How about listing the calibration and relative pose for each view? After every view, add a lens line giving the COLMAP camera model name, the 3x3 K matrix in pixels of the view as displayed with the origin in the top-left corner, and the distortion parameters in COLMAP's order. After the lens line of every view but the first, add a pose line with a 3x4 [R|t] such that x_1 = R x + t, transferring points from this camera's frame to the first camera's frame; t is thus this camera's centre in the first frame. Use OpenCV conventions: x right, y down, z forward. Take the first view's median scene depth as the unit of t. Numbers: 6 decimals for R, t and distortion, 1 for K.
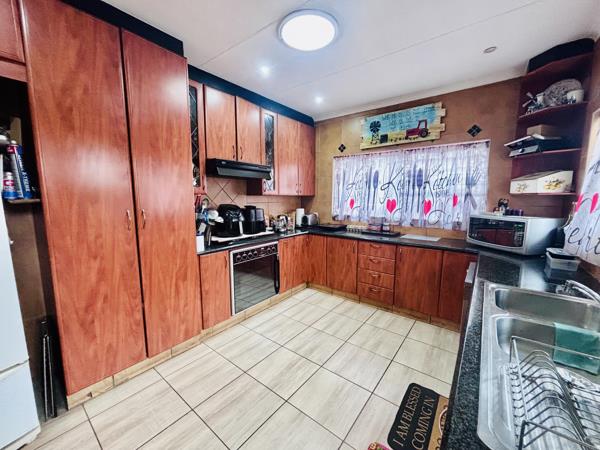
lens RADIAL K [[235.5, 0, 300.0], [0, 235.5, 225.0], [0, 0, 1]] dist [-0.000896, -0.000157]
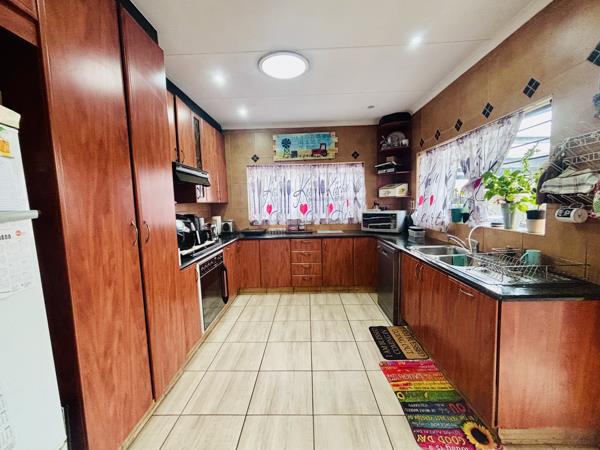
lens RADIAL K [[240.7, 0, 300.0], [0, 240.7, 225.0], [0, 0, 1]] dist [-0.000032, 0.000034]
pose [[0.813806, -0.079088, 0.575730, -0.412460], [0.101292, 0.994835, -0.006517, 0.008092], [-0.572241, 0.063620, 0.817614, -0.005053]]
